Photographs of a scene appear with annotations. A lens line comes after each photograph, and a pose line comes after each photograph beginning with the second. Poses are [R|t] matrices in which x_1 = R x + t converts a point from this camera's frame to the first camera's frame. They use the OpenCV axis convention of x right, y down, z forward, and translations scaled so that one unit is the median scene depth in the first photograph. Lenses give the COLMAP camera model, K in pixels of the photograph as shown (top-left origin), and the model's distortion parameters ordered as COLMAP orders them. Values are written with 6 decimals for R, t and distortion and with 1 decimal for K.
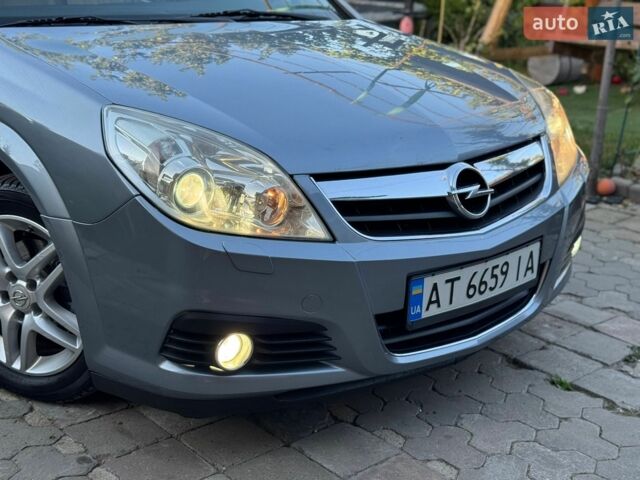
lens RADIAL K [[907.1, 0, 323.9], [0, 907.1, 240.8], [0, 0, 1]] dist [0.113940, 0.000000]
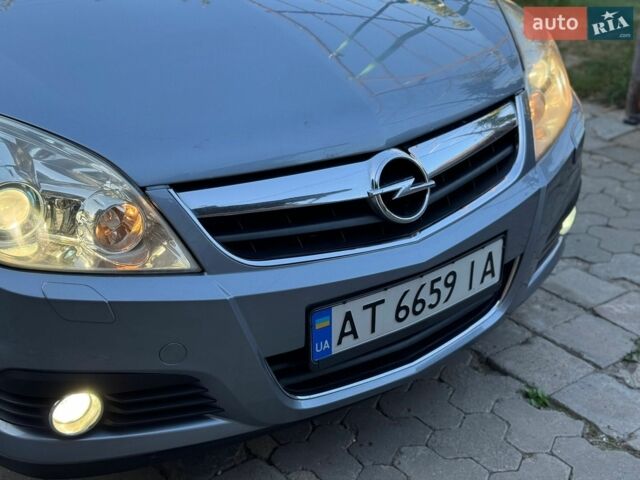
lens RADIAL K [[907.1, 0, 319.5], [0, 907.1, 243.2], [0, 0, 1]] dist [0.113940, 0.000000]
pose [[0.996206, -0.001152, -0.087014, 0.156517], [0.013553, 0.989765, 0.142064, -0.116695], [0.085960, -0.142704, 0.986026, 0.219132]]
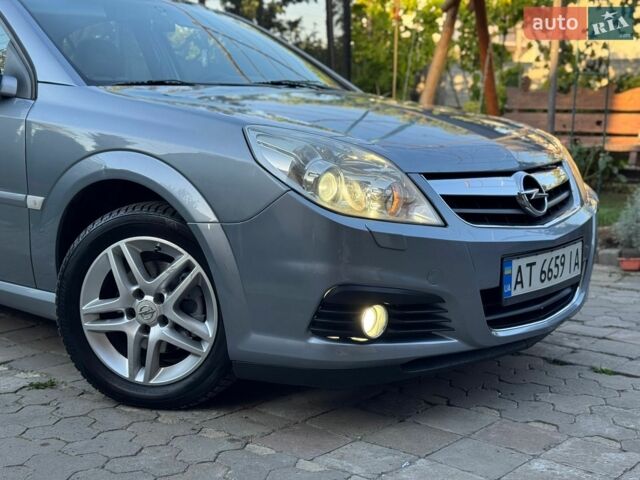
lens RADIAL K [[907.1, 0, 316.8], [0, 907.1, 240.1], [0, 0, 1]] dist [0.113940, 0.000000]
pose [[0.989367, -0.053405, 0.135280, -0.280098], [0.074473, 0.984975, -0.155817, 0.168550], [-0.124926, 0.164235, 0.978479, -0.125380]]
